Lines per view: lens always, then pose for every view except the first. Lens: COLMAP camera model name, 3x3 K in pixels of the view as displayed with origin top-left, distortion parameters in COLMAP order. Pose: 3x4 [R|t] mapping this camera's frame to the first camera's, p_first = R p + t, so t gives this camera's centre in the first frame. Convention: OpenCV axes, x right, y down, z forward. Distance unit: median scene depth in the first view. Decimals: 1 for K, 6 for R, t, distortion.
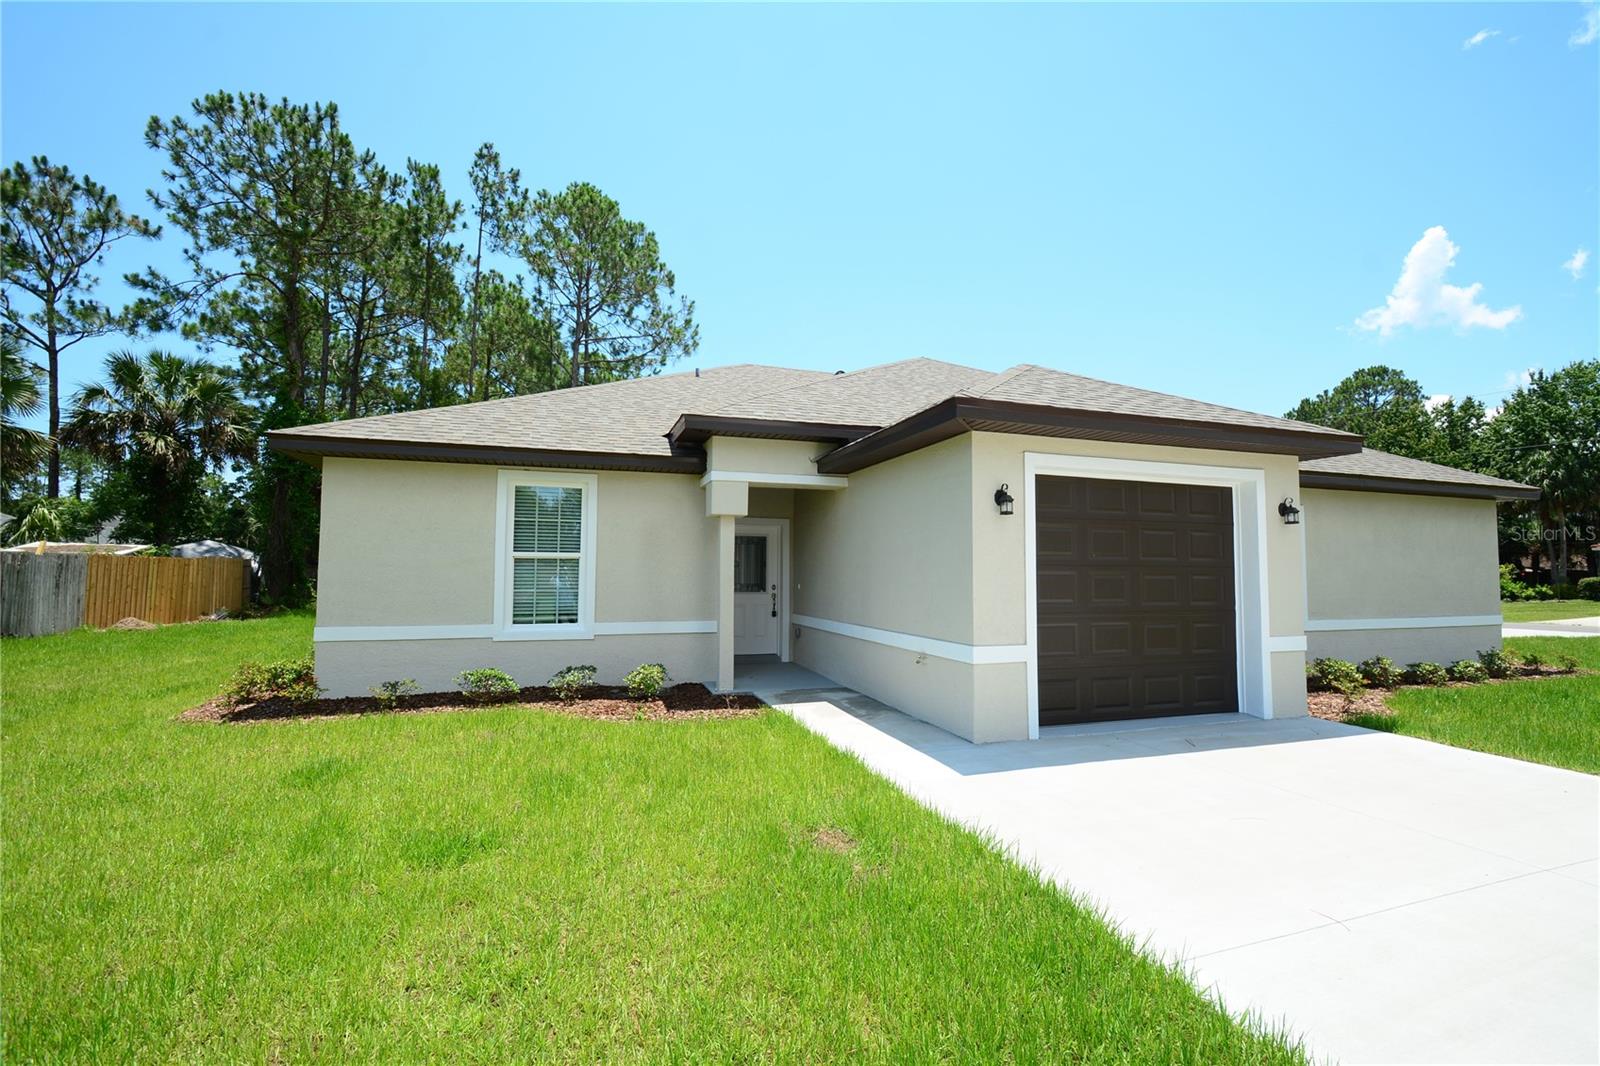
lens RADIAL K [[699.4, 0, 803.1], [0, 699.4, 536.0], [0, 0, 1]] dist [0.022576, -0.023052]
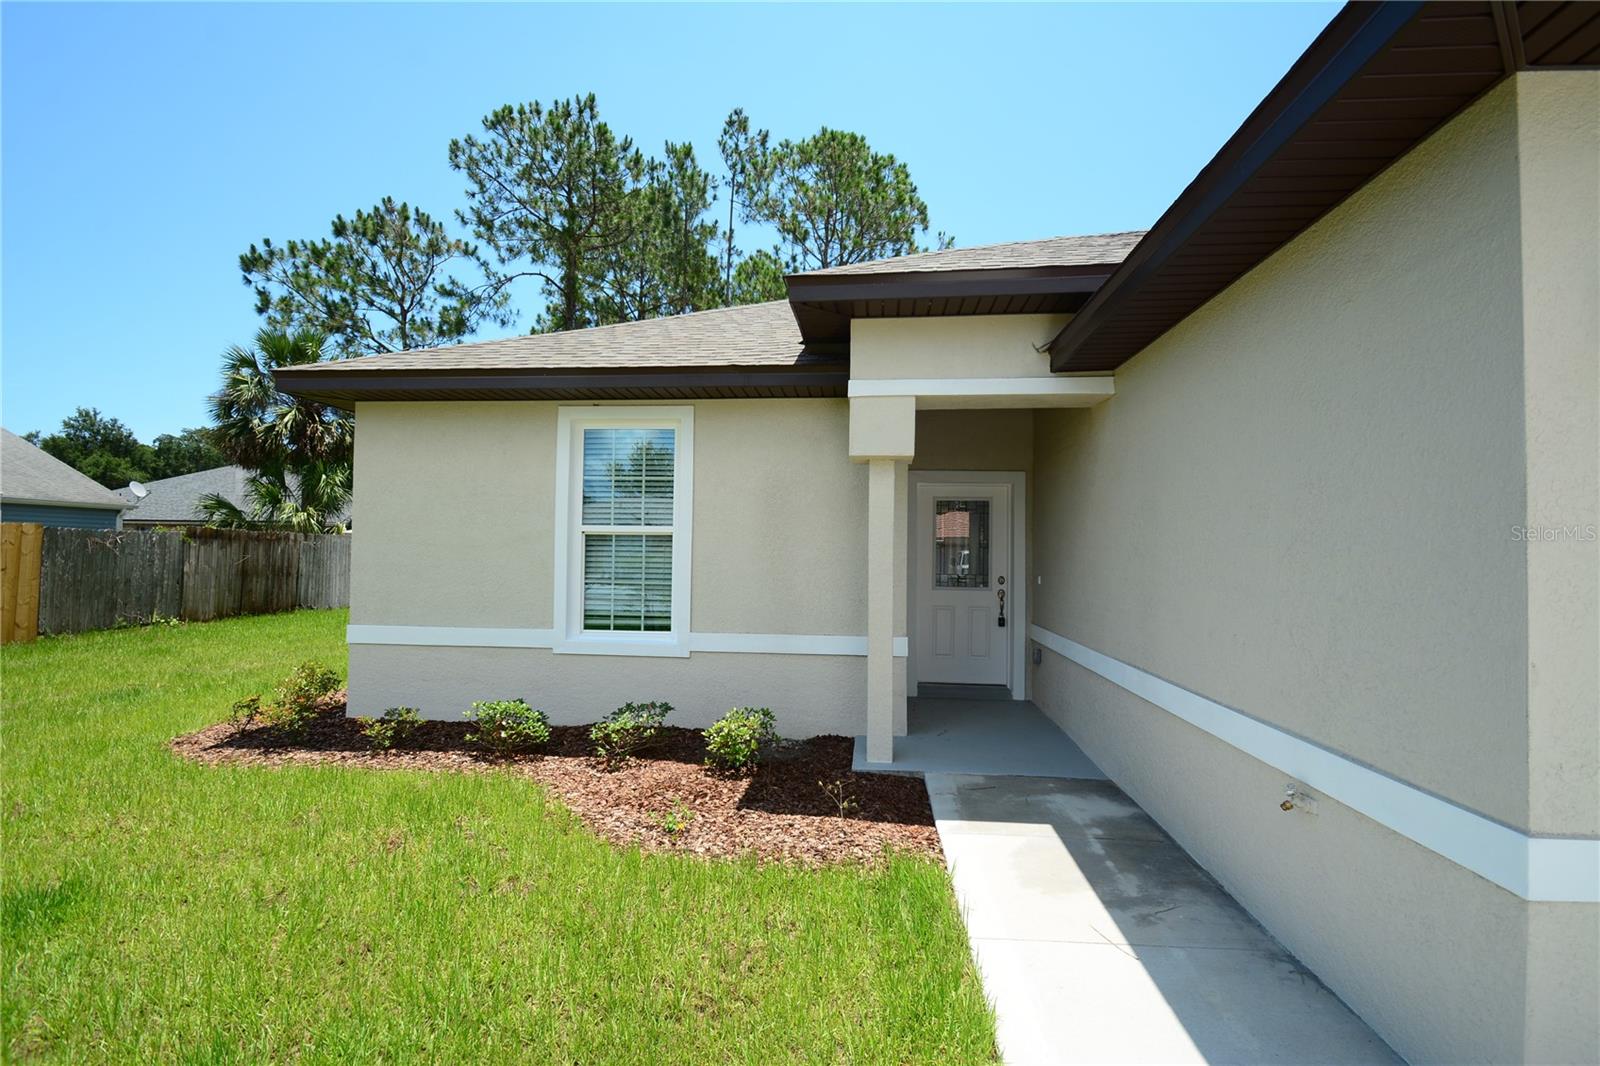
lens RADIAL K [[701.0, 0, 804.0], [0, 701.0, 535.3], [0, 0, 1]] dist [0.022690, -0.000154]
pose [[0.917235, -0.003533, -0.398330, 0.023841], [0.013873, 0.999637, 0.023080, 0.007114], [0.398104, -0.026696, 0.916952, 0.165663]]
